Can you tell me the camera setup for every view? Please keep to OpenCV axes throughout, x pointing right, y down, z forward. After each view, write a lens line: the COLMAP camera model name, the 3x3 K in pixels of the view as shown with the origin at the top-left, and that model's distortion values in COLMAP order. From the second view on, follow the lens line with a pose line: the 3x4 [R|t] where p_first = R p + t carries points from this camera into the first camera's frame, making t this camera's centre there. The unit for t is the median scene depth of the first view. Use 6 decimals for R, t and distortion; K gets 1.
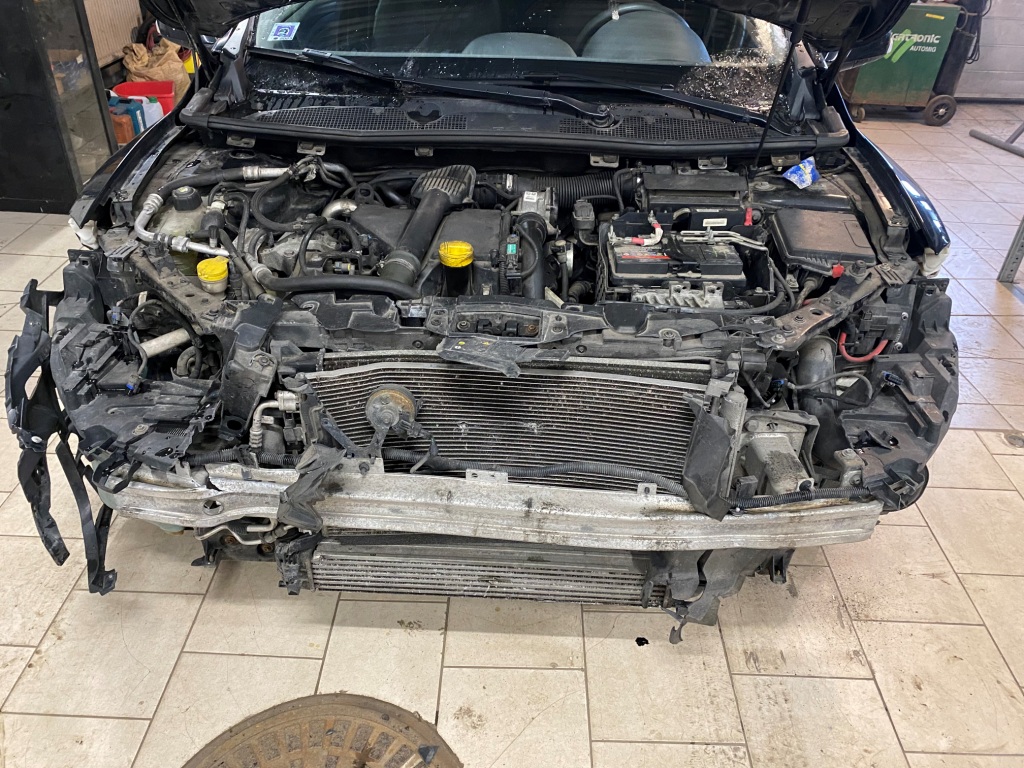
lens RADIAL K [[808.0, 0, 508.6], [0, 808.0, 414.4], [0, 0, 1]] dist [0.011253, 0.002560]
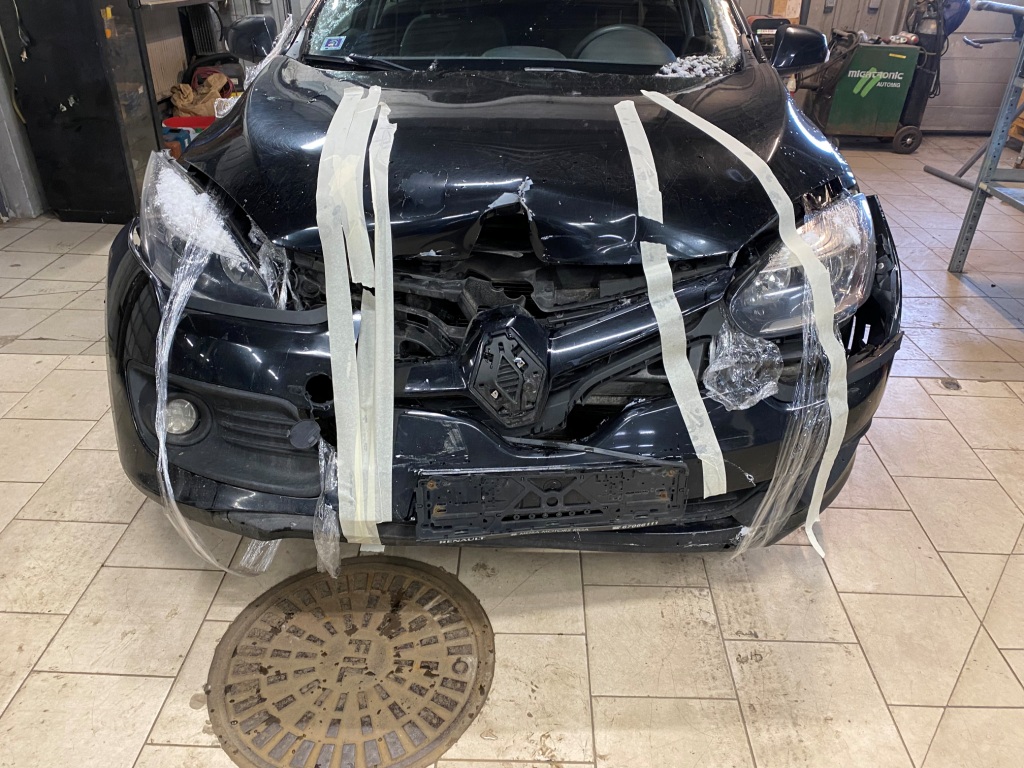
lens RADIAL K [[808.0, 0, 508.6], [0, 808.0, 414.4], [0, 0, 1]] dist [0.011253, 0.002560]
pose [[0.999956, -0.001858, -0.009235, 0.000119], [0.001220, 0.997641, -0.068629, 0.103523], [0.009341, 0.068615, 0.997599, -0.111013]]
